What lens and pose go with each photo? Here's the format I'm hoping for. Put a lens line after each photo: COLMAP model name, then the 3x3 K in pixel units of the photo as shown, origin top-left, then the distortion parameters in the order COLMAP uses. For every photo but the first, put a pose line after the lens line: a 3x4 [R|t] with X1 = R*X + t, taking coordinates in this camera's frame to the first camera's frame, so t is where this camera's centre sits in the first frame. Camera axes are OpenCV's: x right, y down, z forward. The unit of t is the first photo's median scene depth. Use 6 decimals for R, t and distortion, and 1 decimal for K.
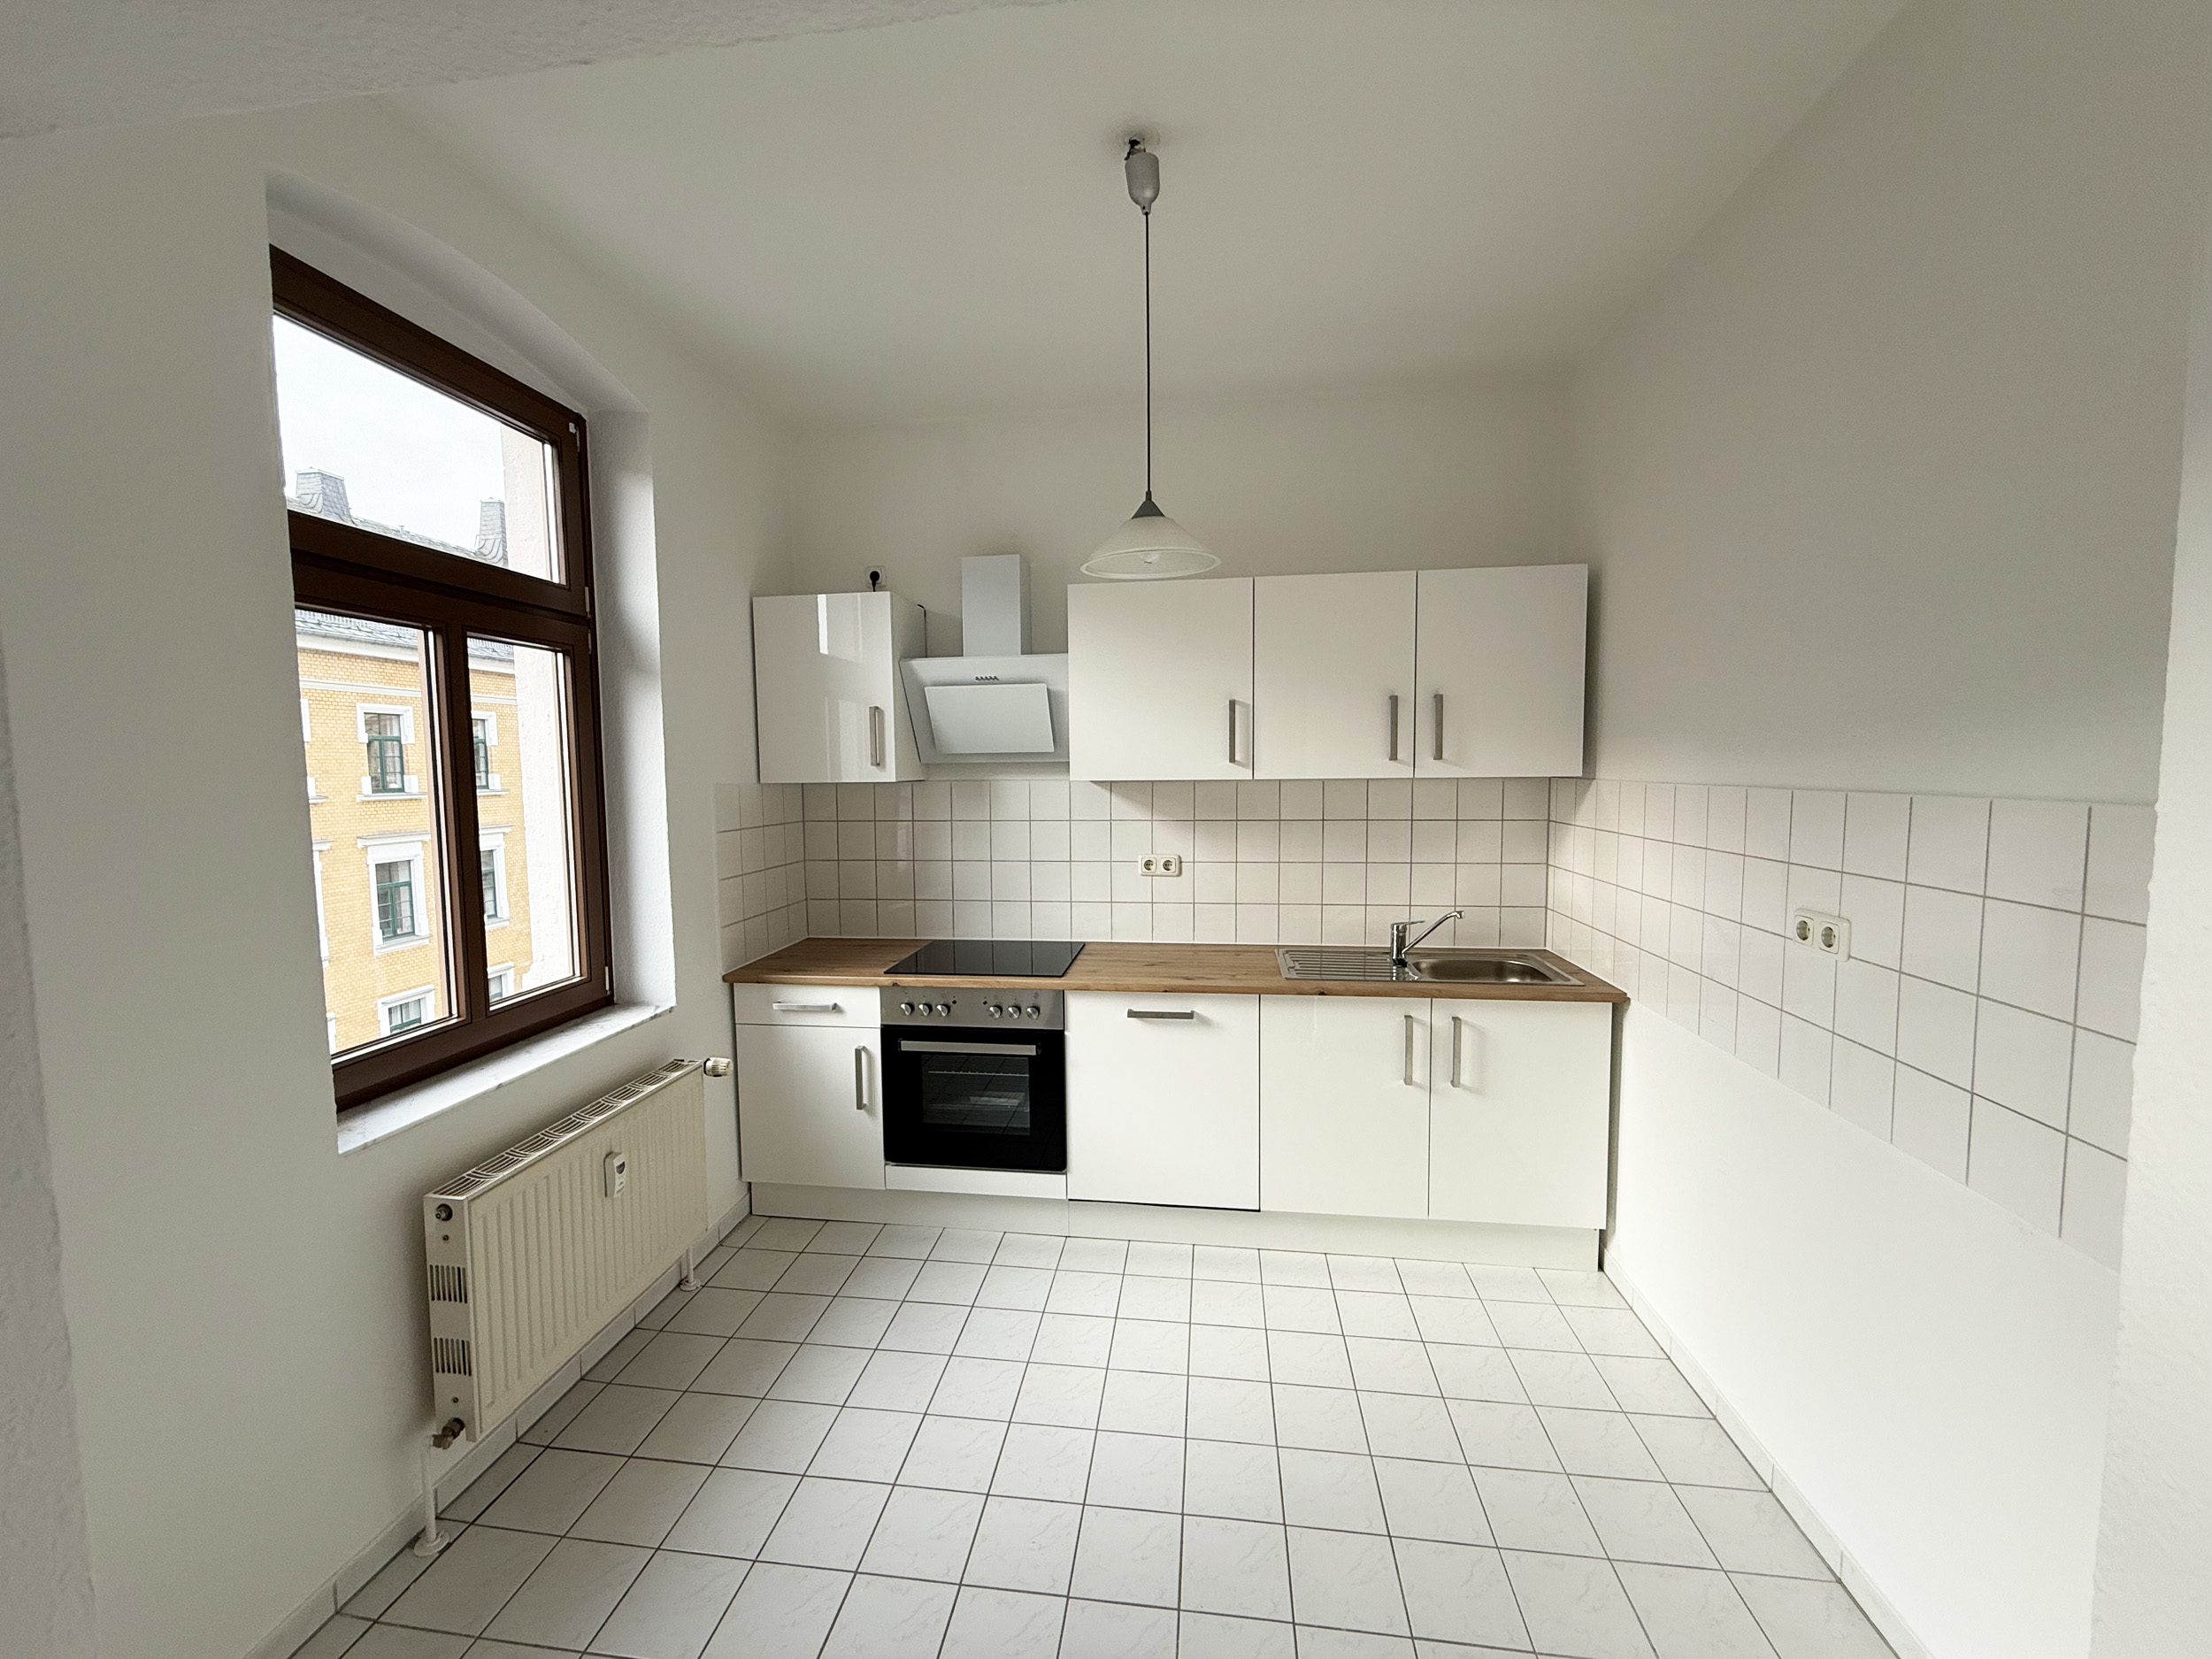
lens RADIAL K [[879.3, 0, 1106.0], [0, 879.3, 829.5], [0, 0, 1]] dist [0.001601, 0.000085]
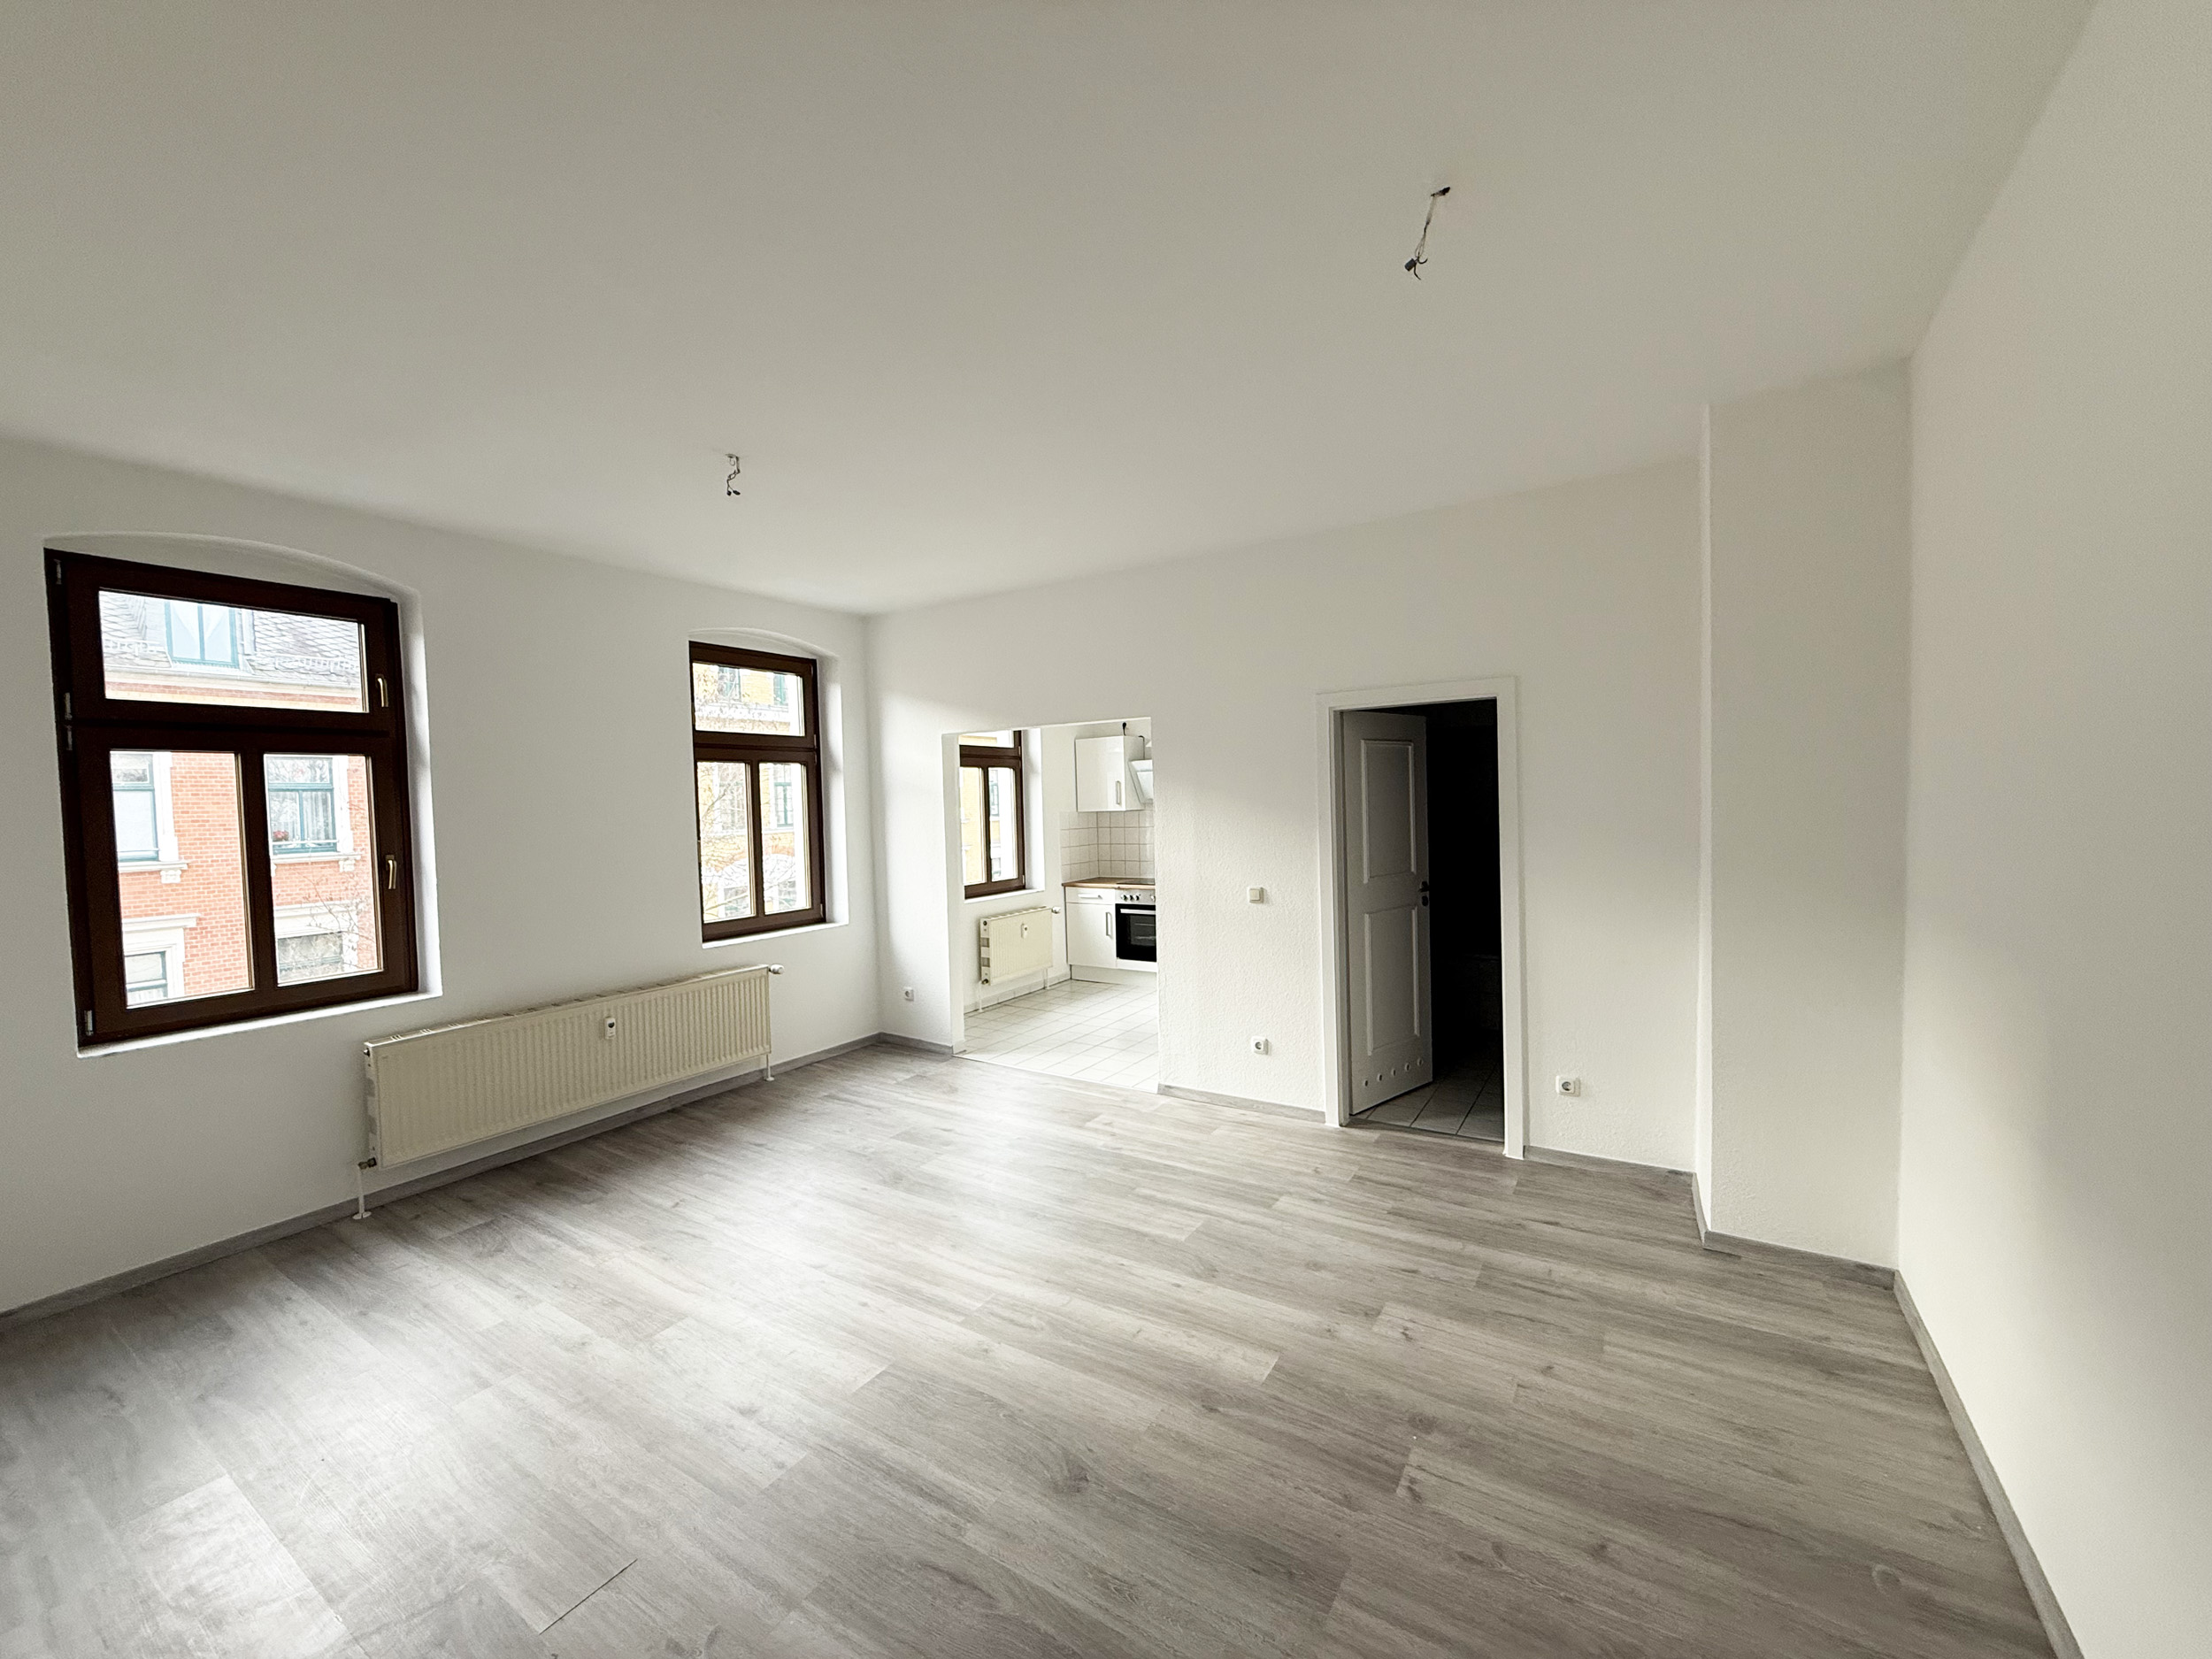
lens RADIAL K [[879.3, 0, 1106.0], [0, 879.3, 829.5], [0, 0, 1]] dist [0.001601, 0.000085]
pose [[0.906226, -0.001916, -0.422789, 0.829471], [-0.011257, 0.999526, -0.028659, 0.077894], [0.422644, 0.030731, 0.905775, -1.390817]]
